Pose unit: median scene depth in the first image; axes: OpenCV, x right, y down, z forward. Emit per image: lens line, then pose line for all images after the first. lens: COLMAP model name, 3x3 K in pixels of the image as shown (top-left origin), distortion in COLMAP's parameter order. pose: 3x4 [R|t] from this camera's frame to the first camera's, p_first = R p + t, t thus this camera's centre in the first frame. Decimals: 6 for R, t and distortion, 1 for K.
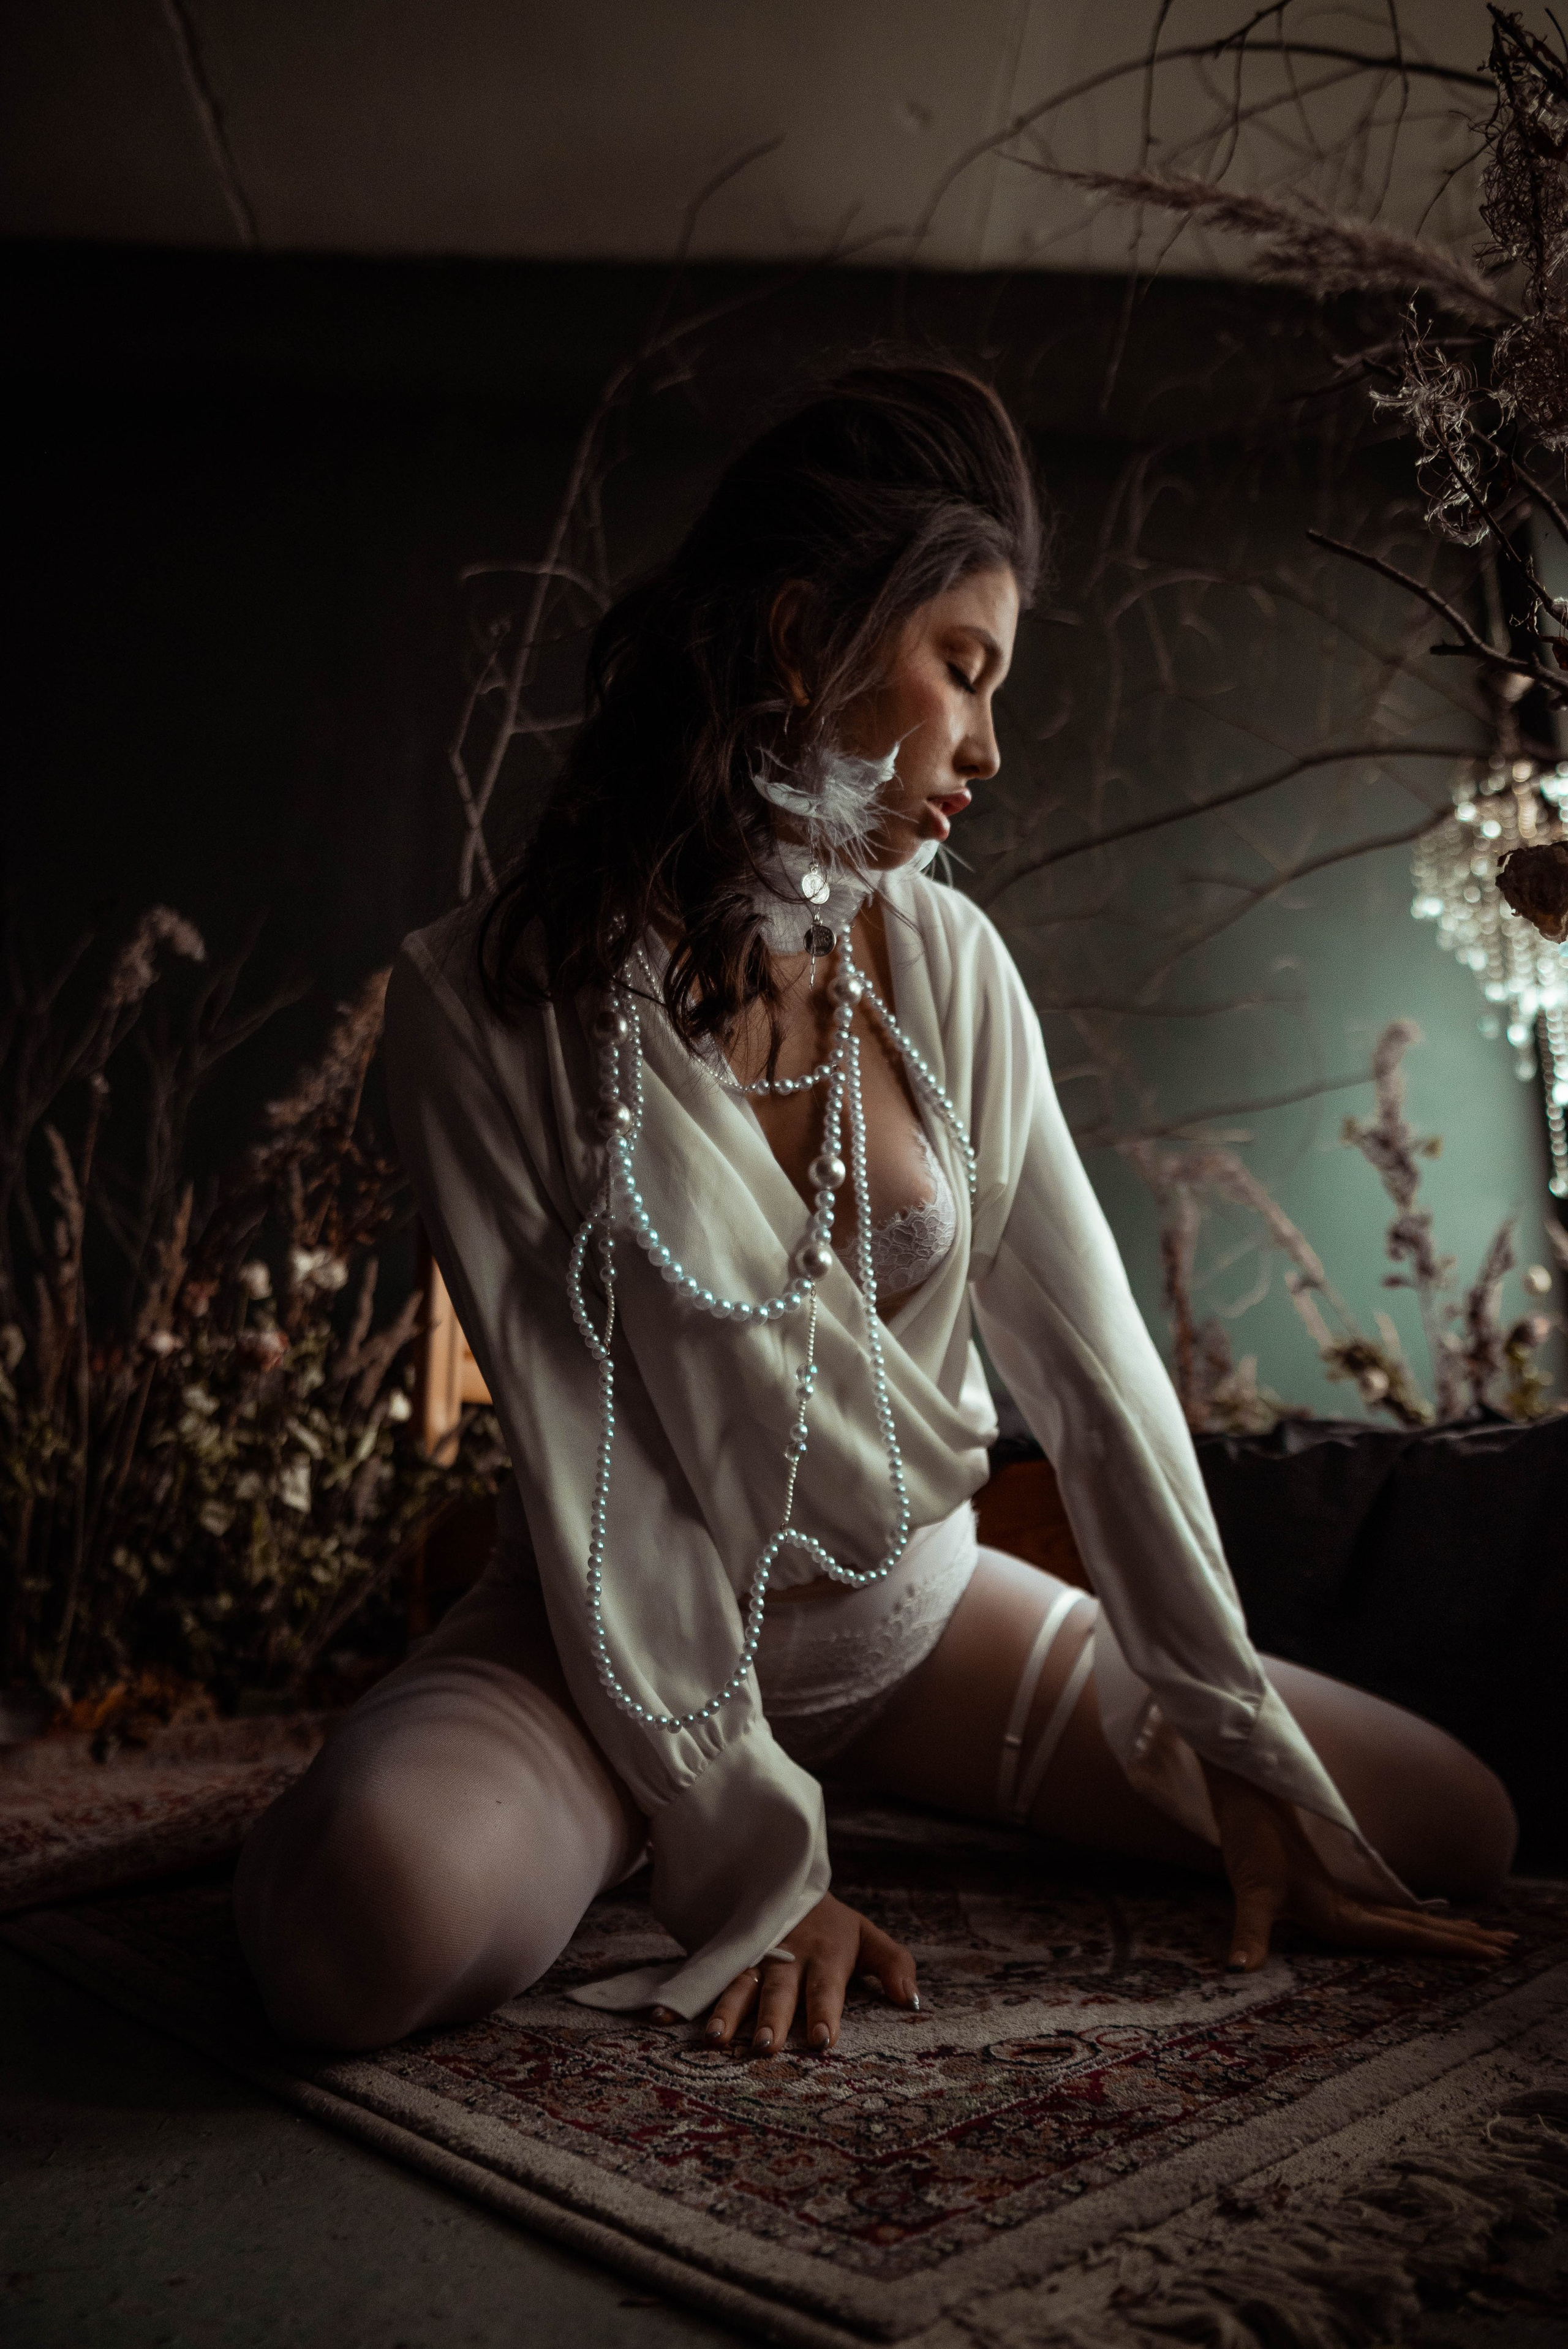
lens RADIAL K [[1598.0, 0, 788.1], [0, 1598.0, 1179.9], [0, 0, 1]] dist [-0.014809, 0.002787]
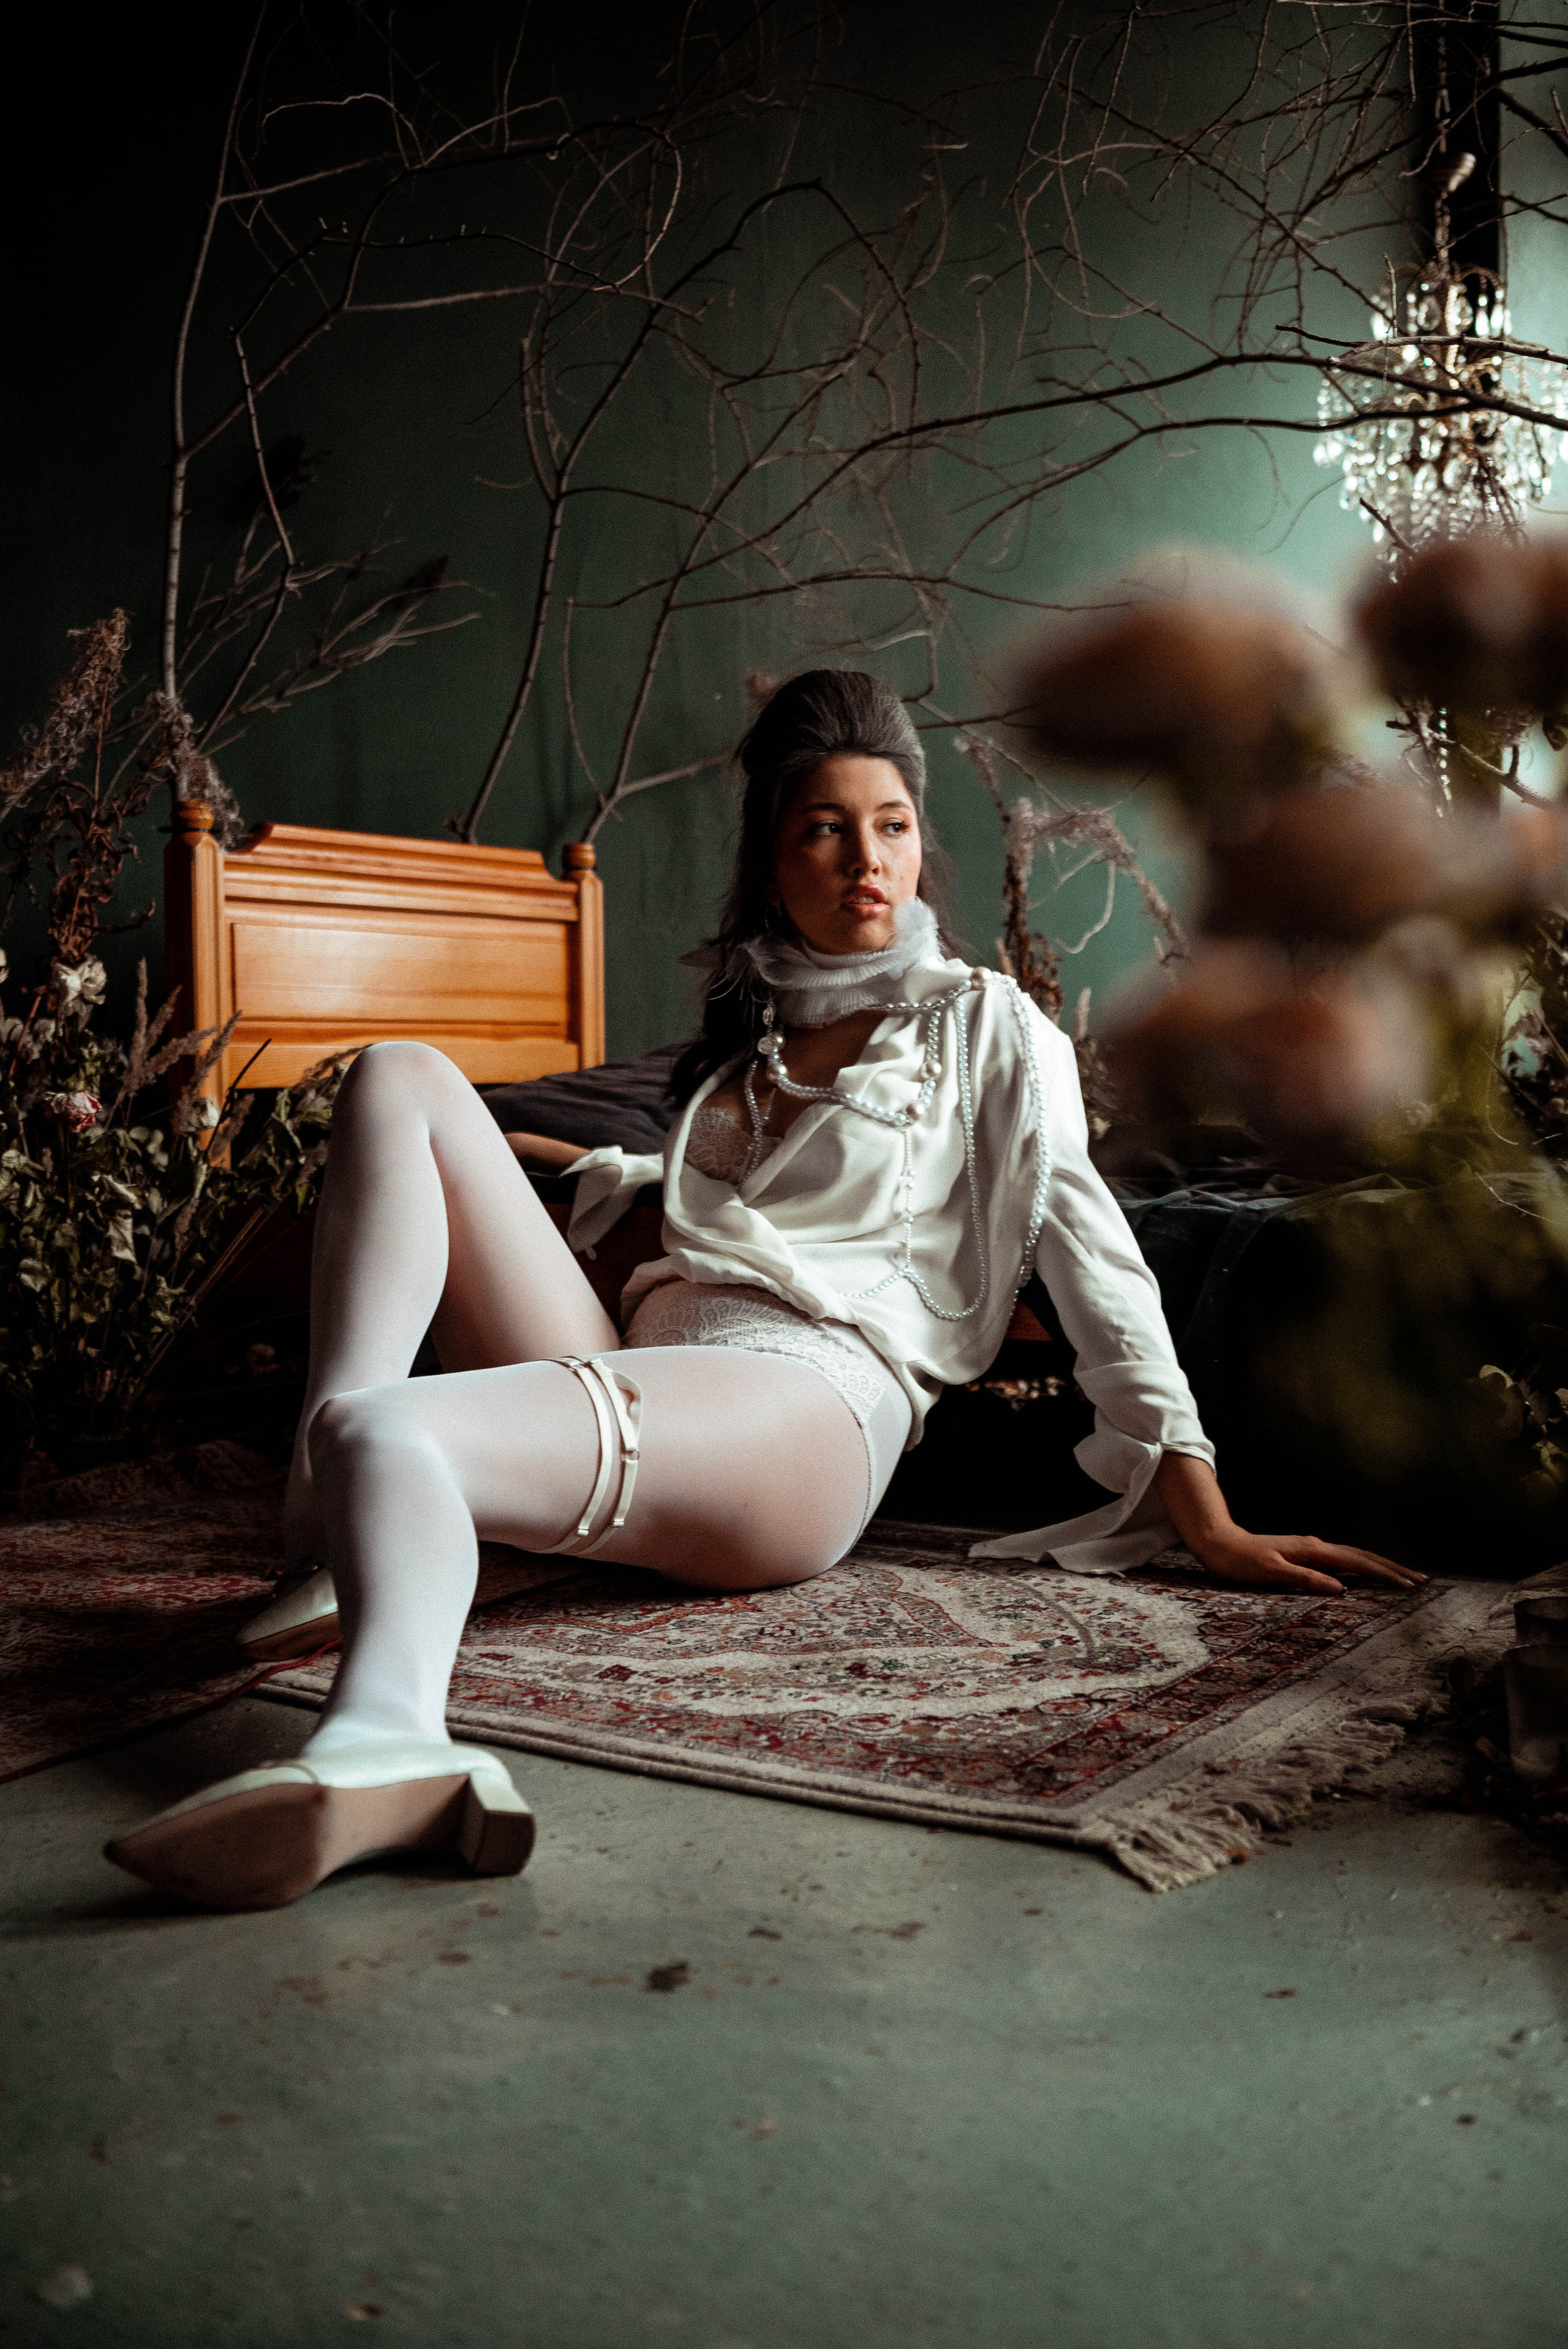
lens RADIAL K [[2559.7, 0, 801.0], [0, 2559.7, 1169.1], [0, 0, 1]] dist [-0.000042, 0.008299]
pose [[0.977267, -0.026833, 0.210305, -0.656961], [-0.030418, 0.963950, 0.264340, -0.664064], [-0.209817, -0.264728, 0.941220, -1.257089]]
